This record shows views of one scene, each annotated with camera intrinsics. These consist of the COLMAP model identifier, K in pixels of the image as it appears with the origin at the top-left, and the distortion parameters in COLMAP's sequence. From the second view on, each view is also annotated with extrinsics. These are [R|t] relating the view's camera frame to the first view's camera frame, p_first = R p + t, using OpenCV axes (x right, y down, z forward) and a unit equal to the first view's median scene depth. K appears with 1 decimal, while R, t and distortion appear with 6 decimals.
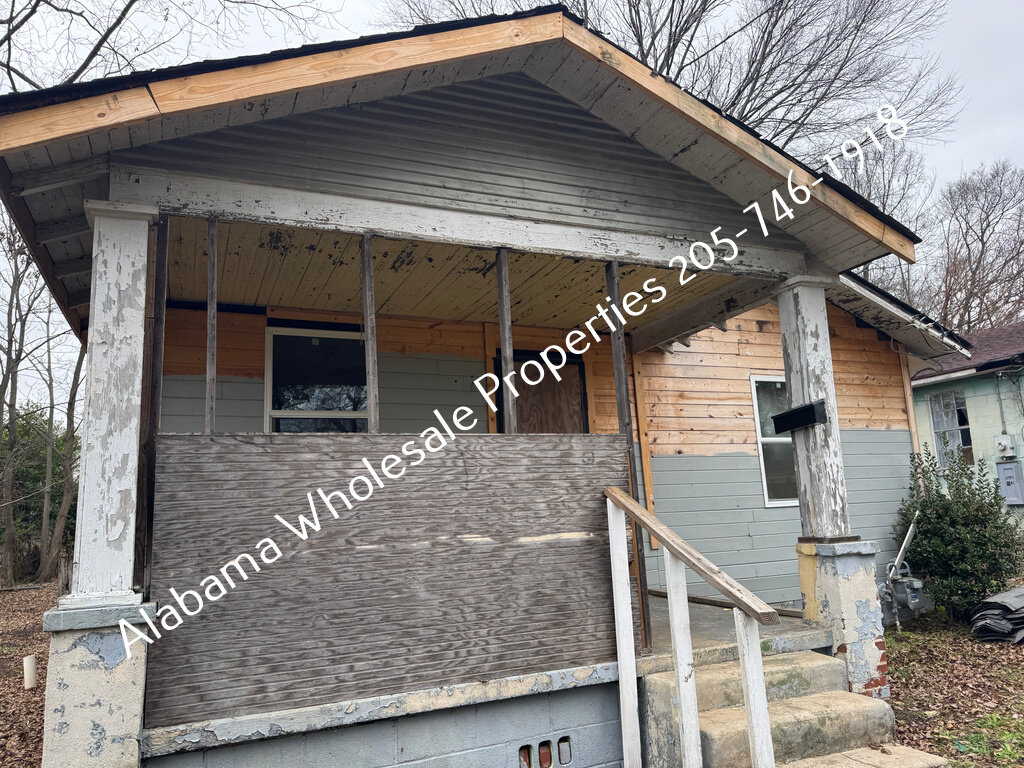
lens RADIAL K [[727.9, 0, 510.9], [0, 727.9, 391.4], [0, 0, 1]] dist [0.040796, -0.048661]
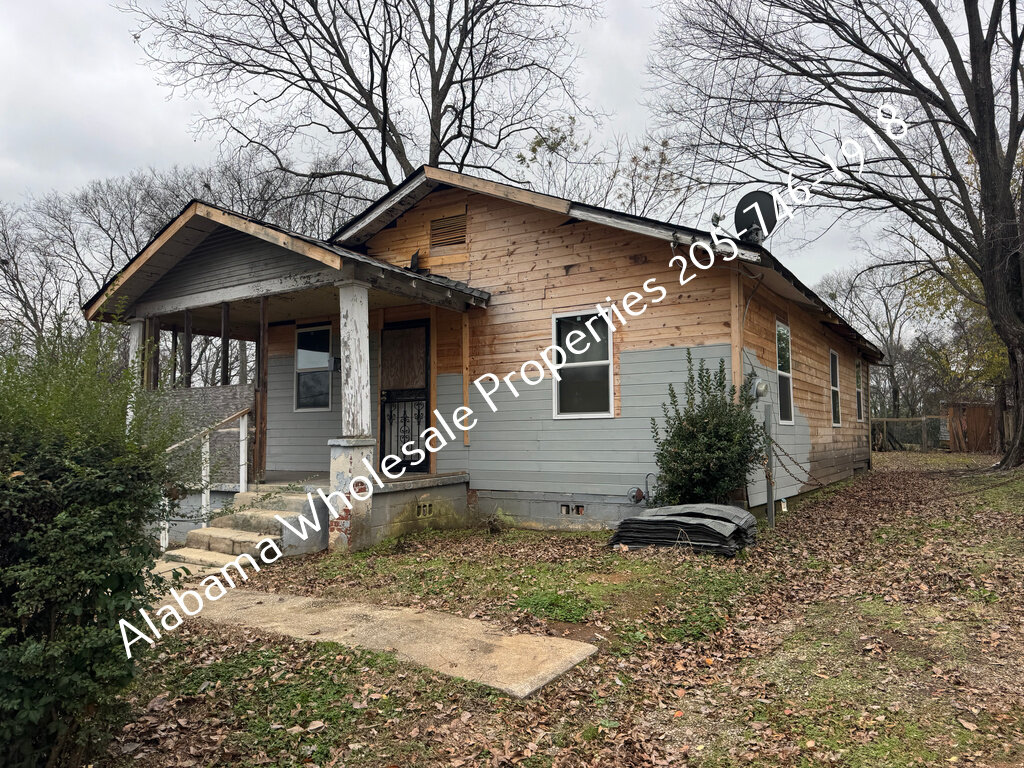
lens RADIAL K [[727.9, 0, 510.9], [0, 727.9, 393.3], [0, 0, 1]] dist [0.040796, -0.048661]
pose [[0.562567, -0.012271, -0.826661, 2.015240], [0.120571, 0.990417, 0.067350, 0.029975], [0.817913, -0.137560, 0.558655, 0.365947]]
